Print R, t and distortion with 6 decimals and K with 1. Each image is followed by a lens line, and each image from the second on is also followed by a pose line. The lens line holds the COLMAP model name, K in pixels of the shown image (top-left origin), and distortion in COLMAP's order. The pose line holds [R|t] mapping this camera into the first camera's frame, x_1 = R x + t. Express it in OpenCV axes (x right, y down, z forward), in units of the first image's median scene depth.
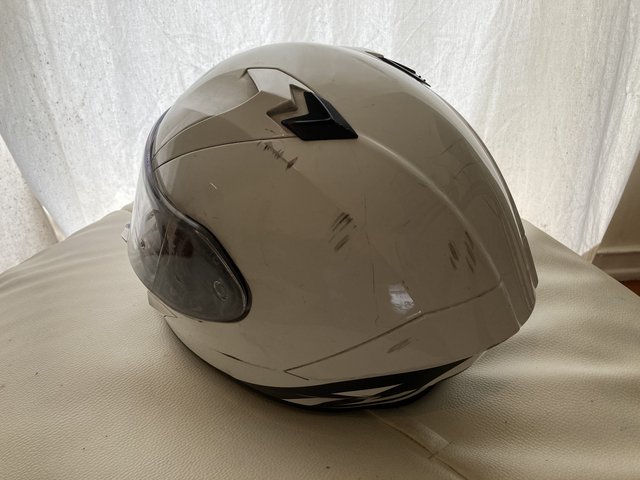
lens RADIAL K [[503.5, 0, 320.3], [0, 503.5, 229.7], [0, 0, 1]] dist [-0.002627, 0.000256]
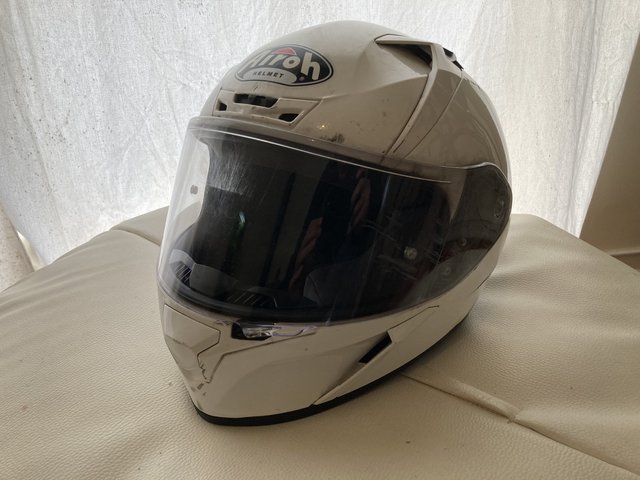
lens RADIAL K [[503.5, 0, 320.3], [0, 503.5, 229.7], [0, 0, 1]] dist [-0.002627, 0.000256]
pose [[0.991978, -0.048831, 0.116596, -0.115856], [0.058546, 0.994960, -0.081403, 0.058526], [-0.112033, 0.087576, 0.989838, 0.020428]]
